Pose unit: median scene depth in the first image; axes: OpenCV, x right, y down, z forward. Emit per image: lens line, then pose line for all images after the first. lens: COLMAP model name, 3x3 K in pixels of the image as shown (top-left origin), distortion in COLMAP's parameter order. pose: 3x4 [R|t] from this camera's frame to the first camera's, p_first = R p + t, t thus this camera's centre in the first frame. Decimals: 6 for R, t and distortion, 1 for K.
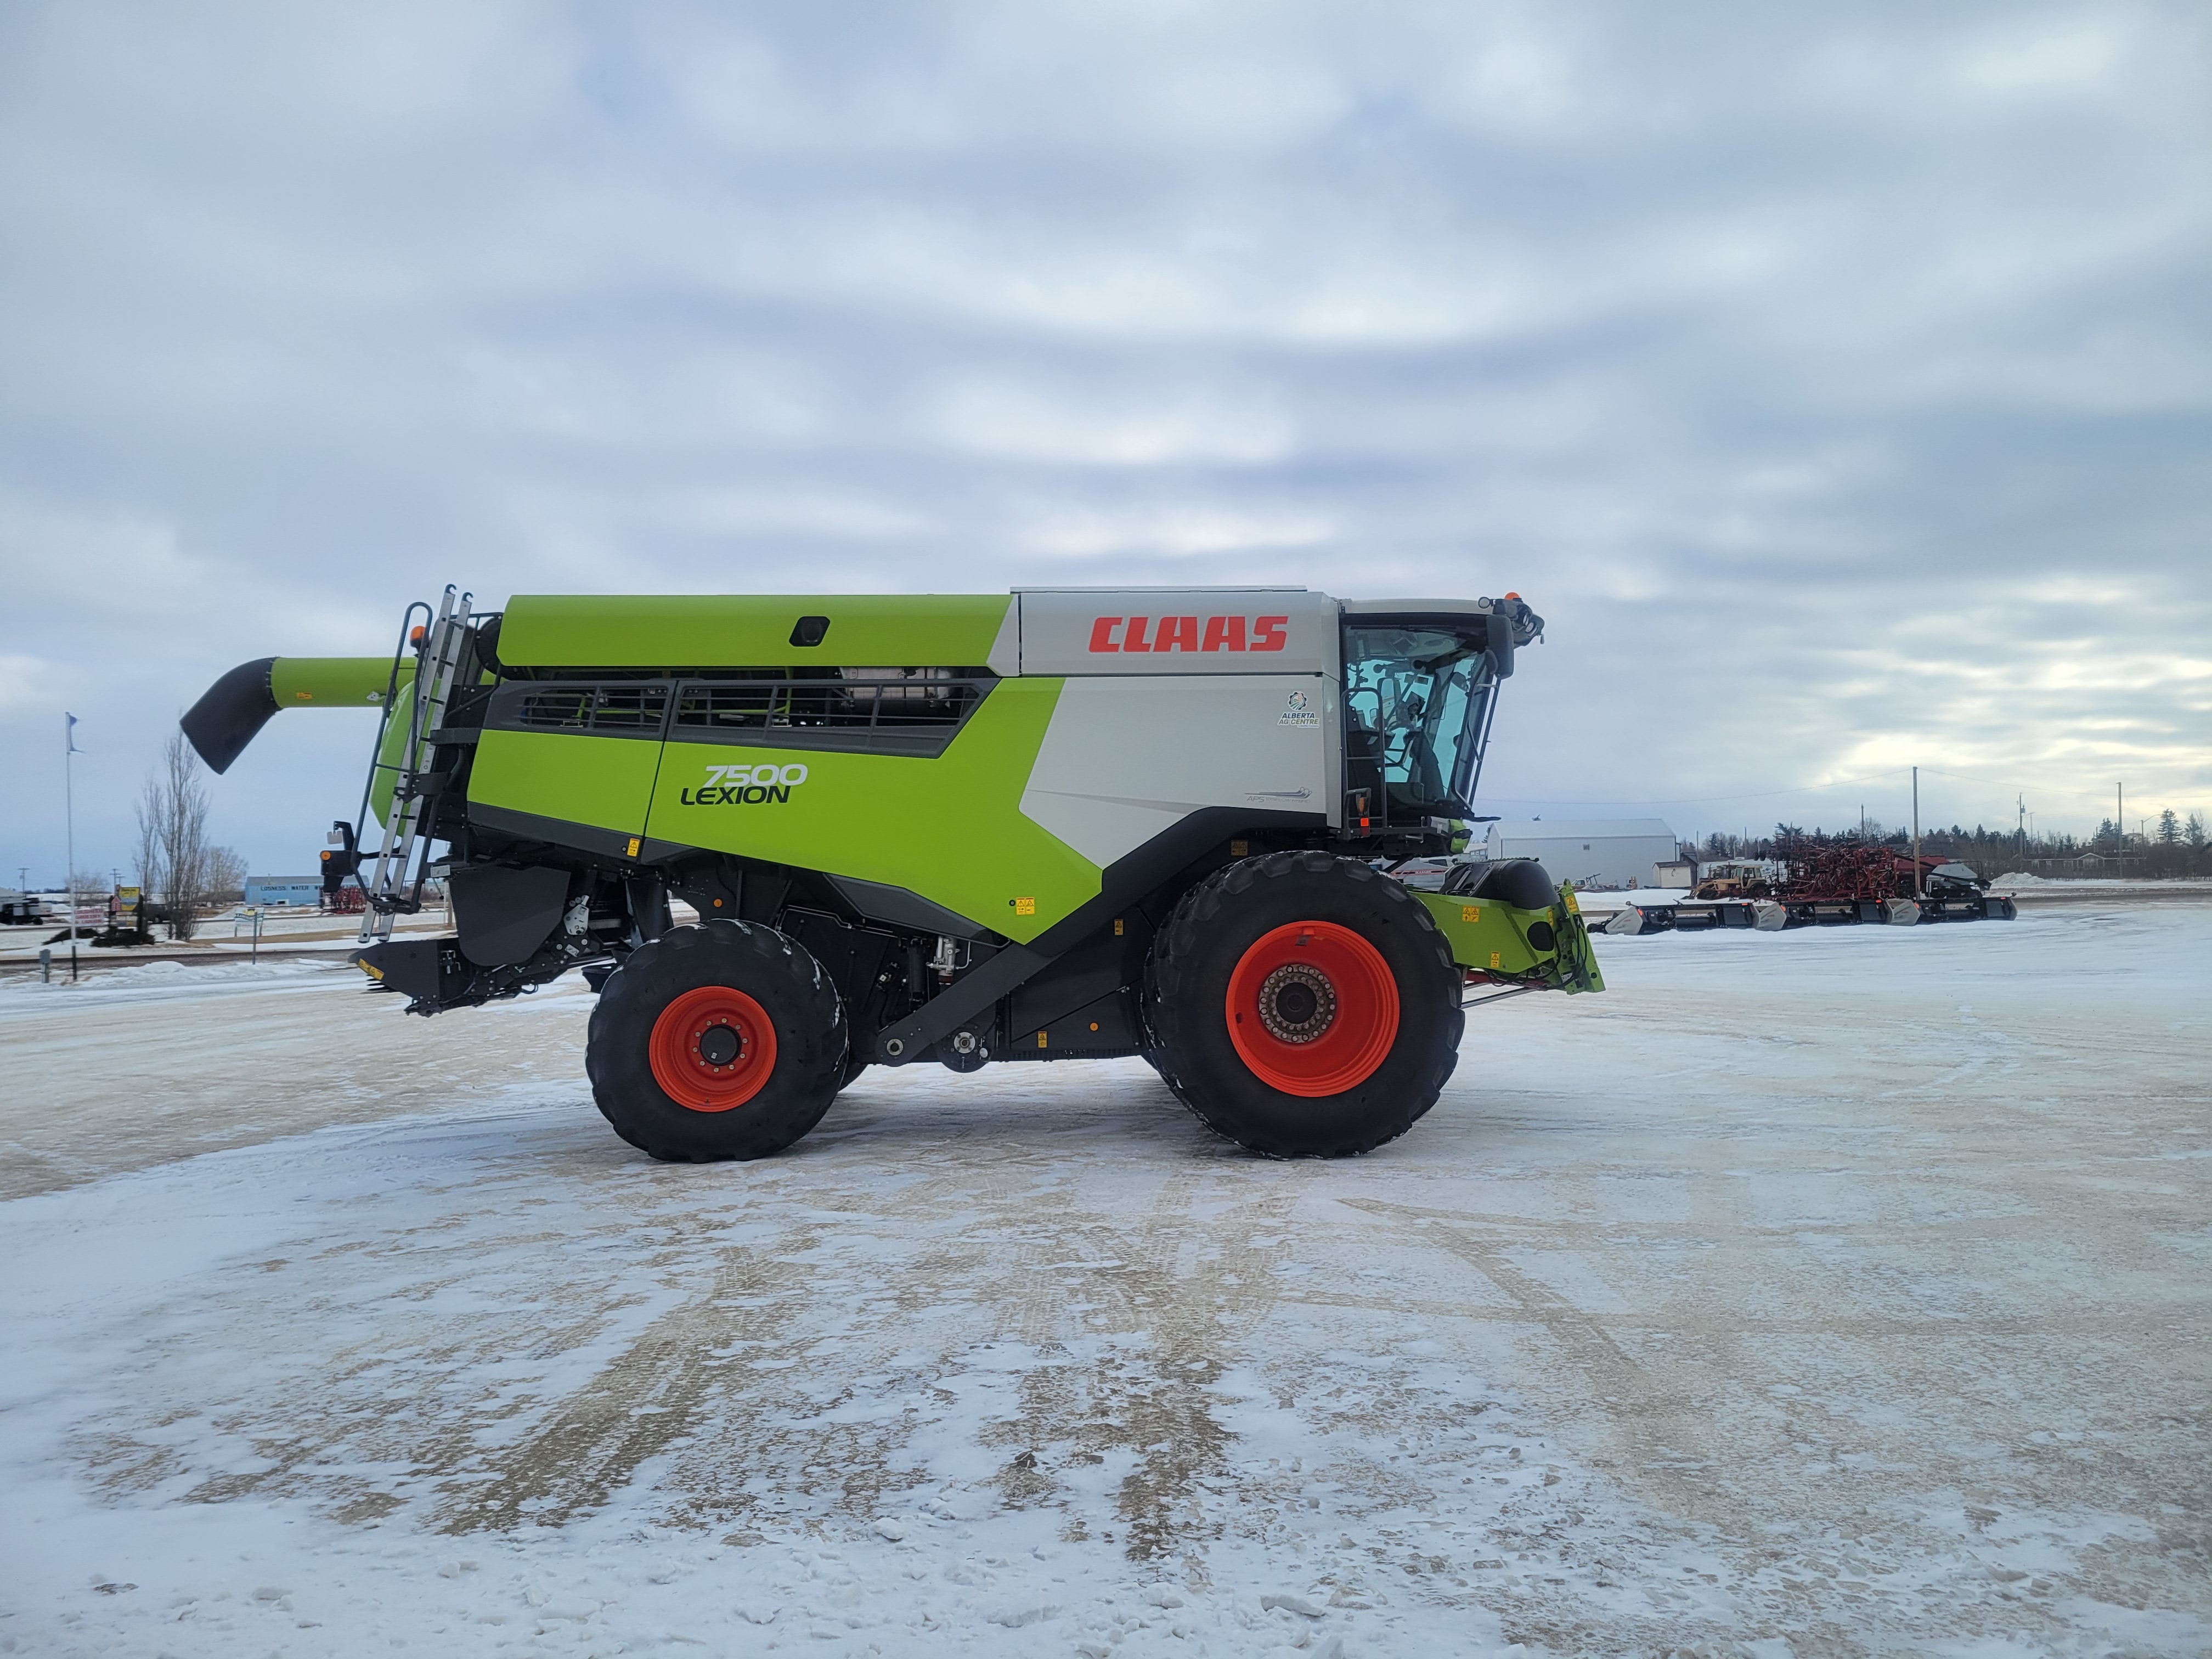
lens RADIAL K [[1652.2, 0, 1097.6], [0, 1652.2, 814.9], [0, 0, 1]] dist [0.032761, -0.000568]
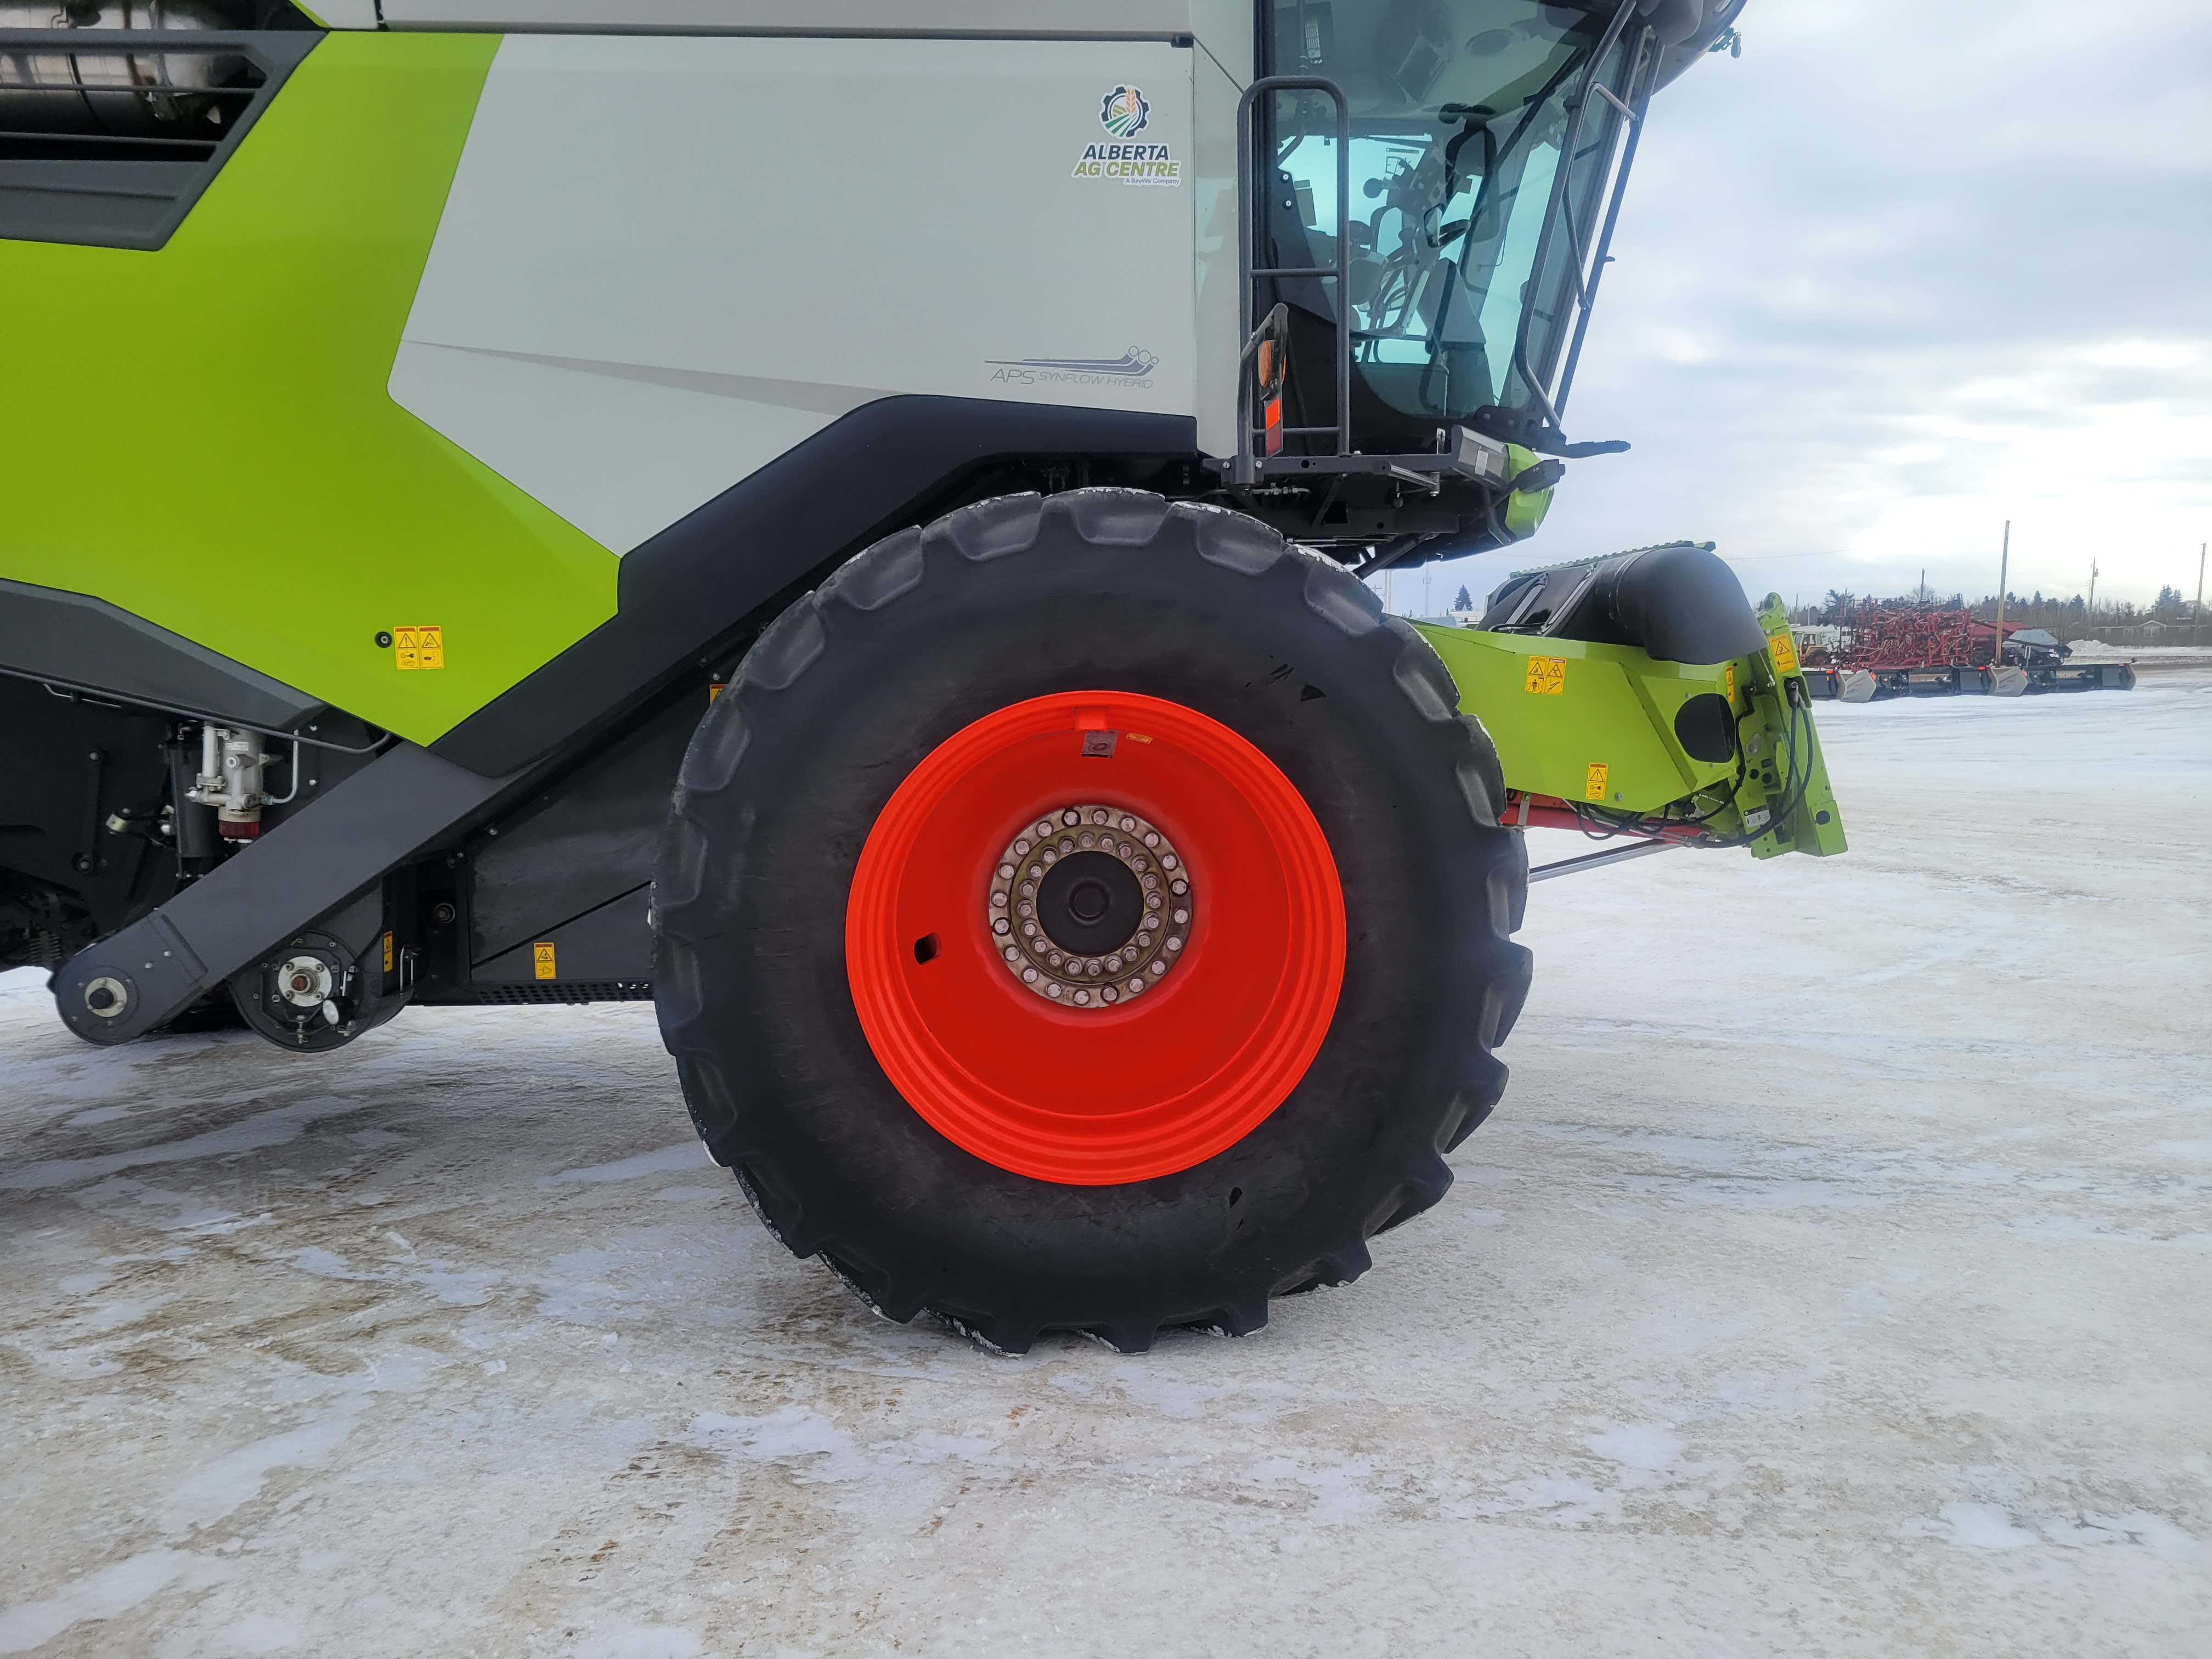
lens RADIAL K [[1652.2, 0, 1109.7], [0, 1652.2, 837.8], [0, 0, 1]] dist [0.032761, -0.000568]
pose [[0.999882, 0.007195, -0.013570, 0.123029], [-0.005019, 0.988045, 0.154085, 0.037024], [0.014517, -0.153999, 0.987964, 0.588853]]
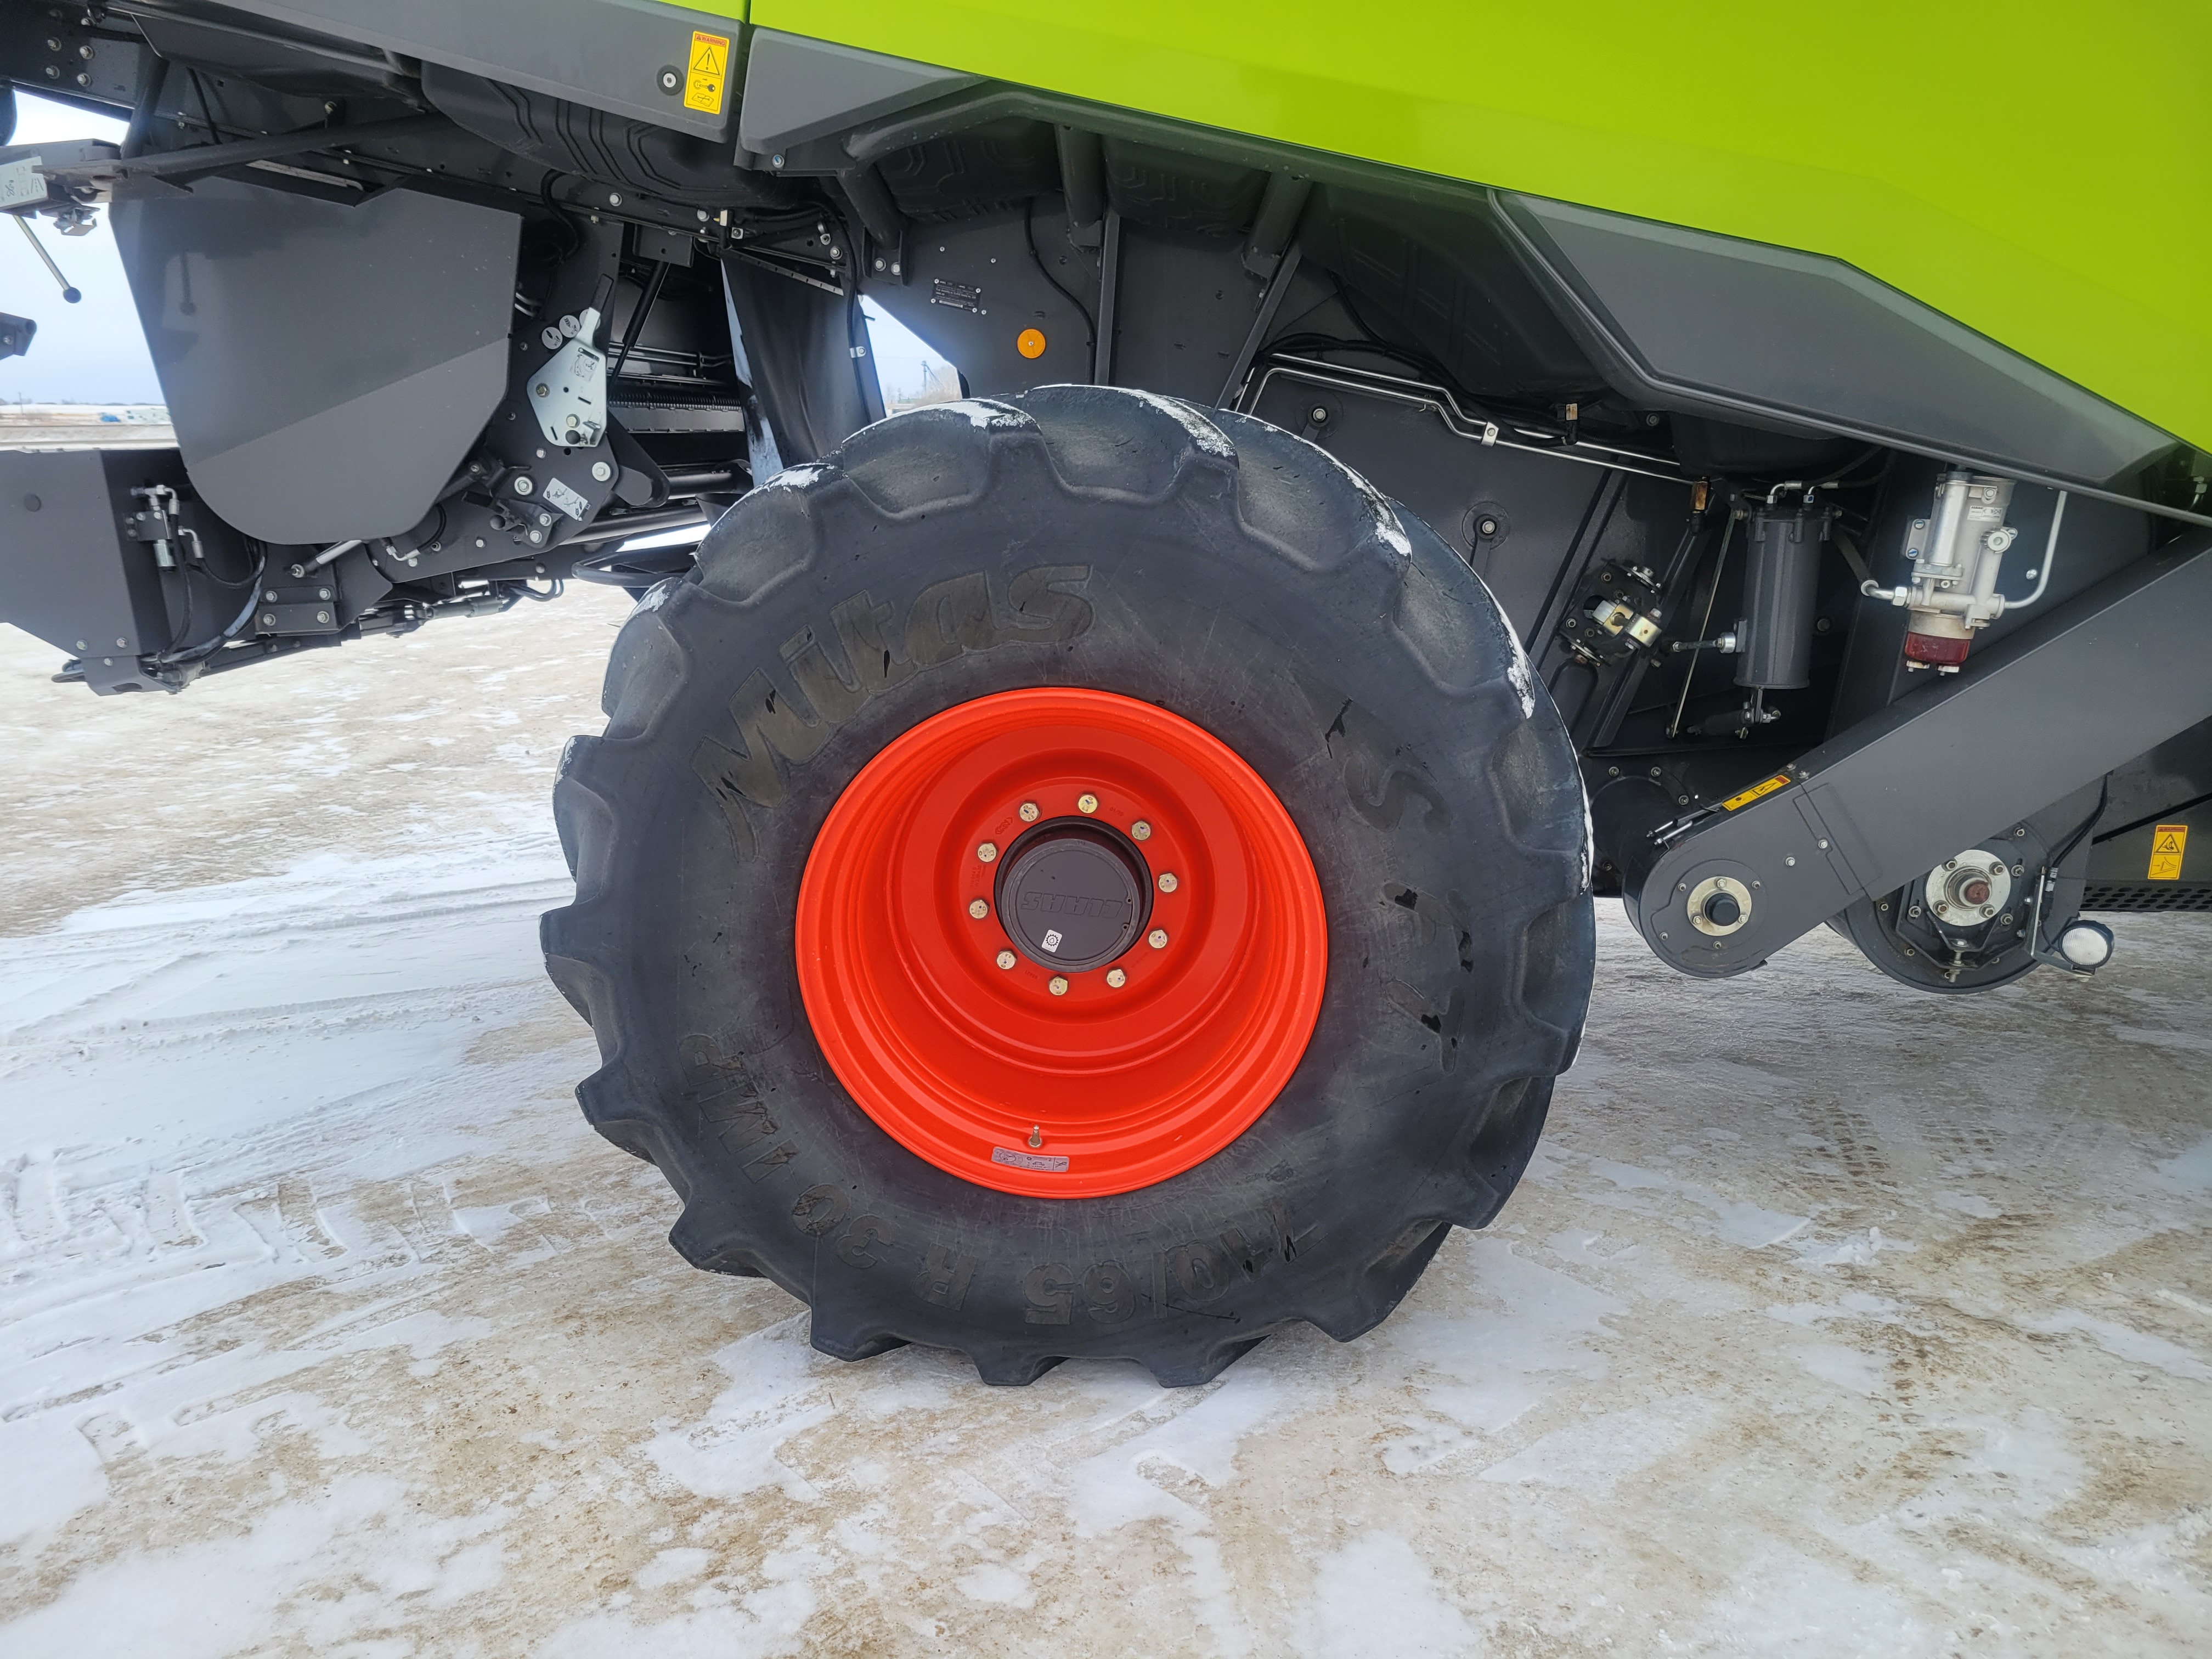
lens RADIAL K [[1652.2, 0, 1110.1], [0, 1652.2, 819.1], [0, 0, 1]] dist [0.032761, -0.000568]
pose [[0.991705, 0.044399, -0.120622, -0.181391], [-0.009462, 0.961118, 0.275975, 0.054312], [0.128185, -0.272544, 0.953566, 0.719719]]
